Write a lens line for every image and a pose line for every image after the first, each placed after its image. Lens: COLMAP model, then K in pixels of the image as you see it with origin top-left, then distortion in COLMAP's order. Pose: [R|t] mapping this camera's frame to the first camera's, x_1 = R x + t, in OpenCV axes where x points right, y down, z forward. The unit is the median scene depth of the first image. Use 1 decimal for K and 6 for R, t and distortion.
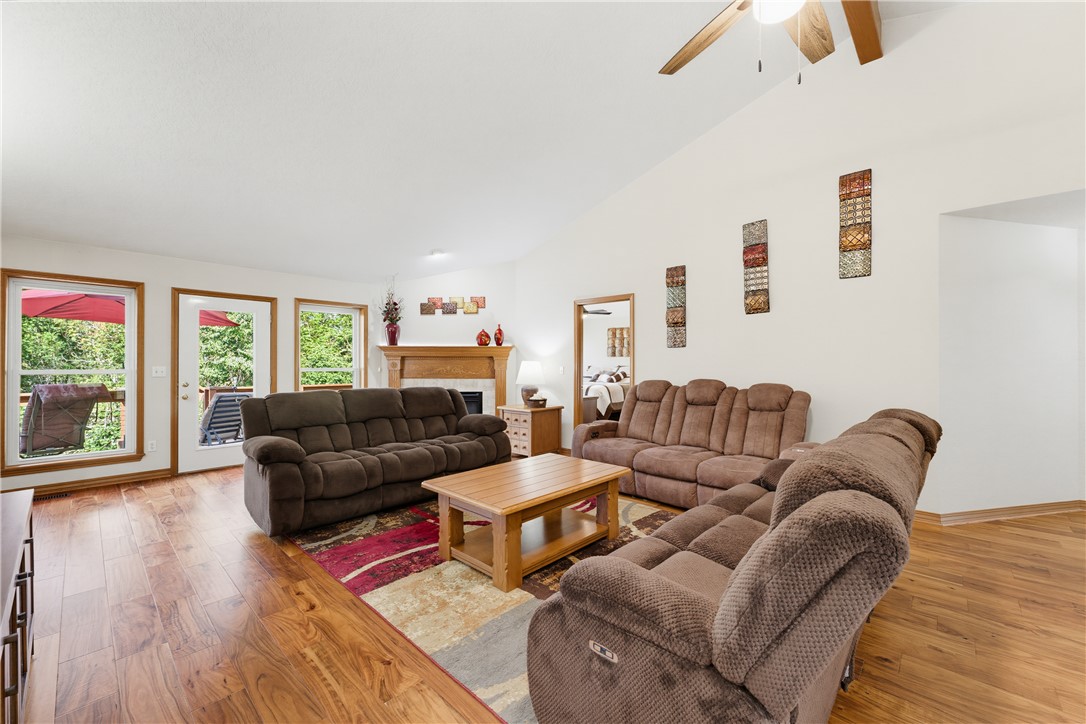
lens RADIAL K [[430.3, 0, 549.3], [0, 430.3, 359.3], [0, 0, 1]] dist [0.001064, 0.000104]
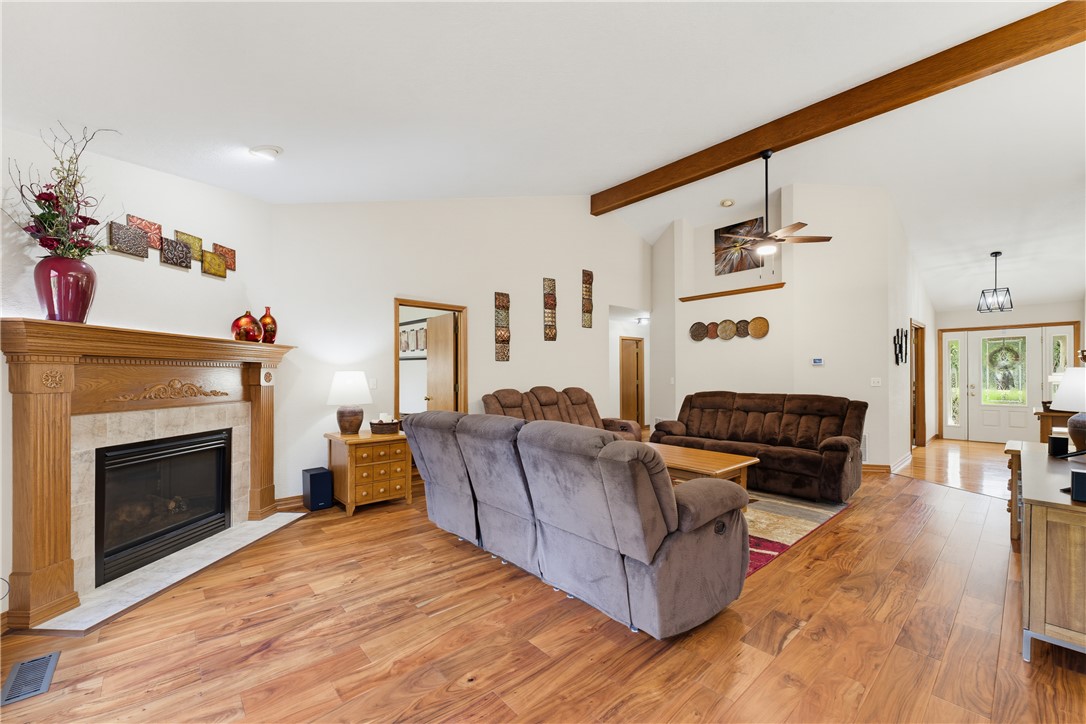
lens RADIAL K [[433.4, 0, 544.2], [0, 433.4, 366.8], [0, 0, 1]] dist [0.003082, 0.000105]
pose [[0.103960, 0.018980, 0.994400, -0.667294], [-0.008178, 0.999800, -0.018228, 0.007387], [-0.994548, -0.006237, 0.104094, 0.576073]]
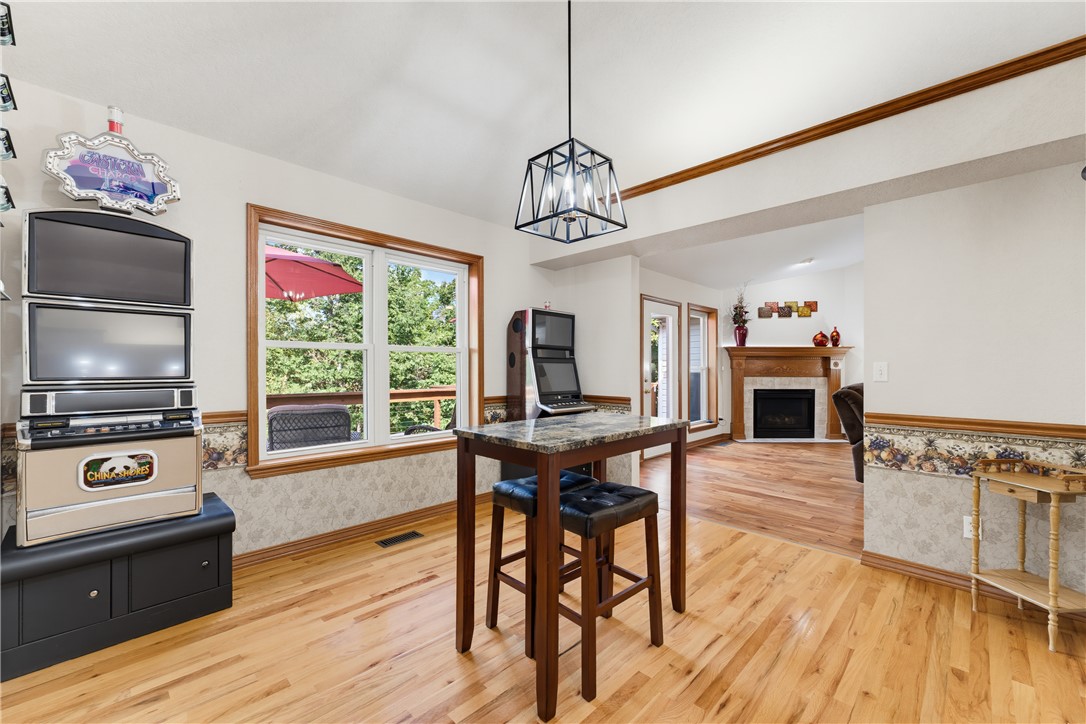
lens RADIAL K [[441.9, 0, 550.8], [0, 441.9, 379.1], [0, 0, 1]] dist [-0.000227, 0.000021]
pose [[0.999414, 0.000559, -0.034216, -0.803161], [0.000606, 0.999421, 0.034024, 0.012482], [0.034215, -0.034025, 0.998835, -0.137373]]
